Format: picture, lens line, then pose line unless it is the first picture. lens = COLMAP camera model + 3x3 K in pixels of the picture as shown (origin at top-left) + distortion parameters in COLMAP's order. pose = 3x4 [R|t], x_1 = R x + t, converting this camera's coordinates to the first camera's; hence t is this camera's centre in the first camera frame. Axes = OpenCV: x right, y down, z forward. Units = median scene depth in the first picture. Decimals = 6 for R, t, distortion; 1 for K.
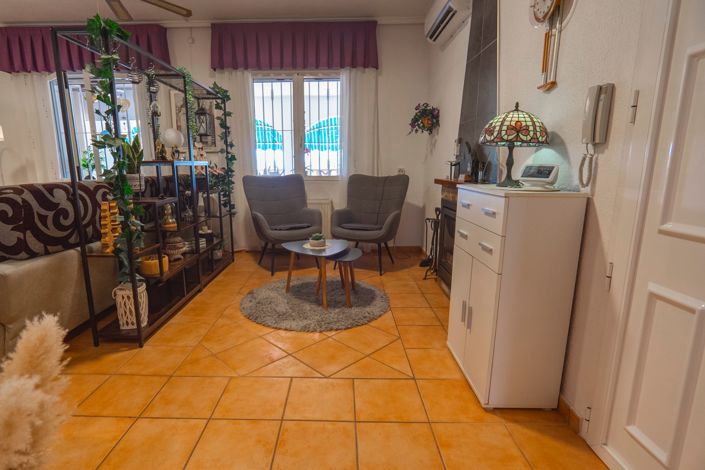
lens RADIAL K [[349.6, 0, 331.1], [0, 349.6, 231.5], [0, 0, 1]] dist [-0.033817, 0.010918]
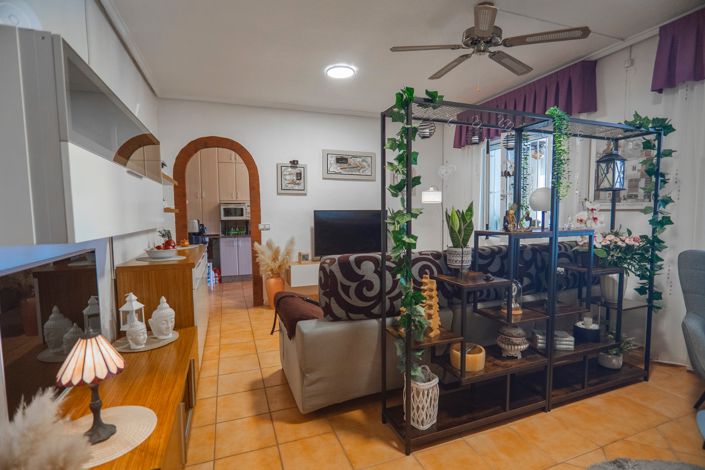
lens RADIAL K [[331.9, 0, 353.3], [0, 331.9, 237.7], [0, 0, 1]] dist [-0.007090, 0.001611]
pose [[0.380479, 0.066606, -0.922388, 0.072633], [-0.166164, 0.986095, 0.002665, -0.109673], [0.909739, 0.152254, 0.386256, 0.316273]]
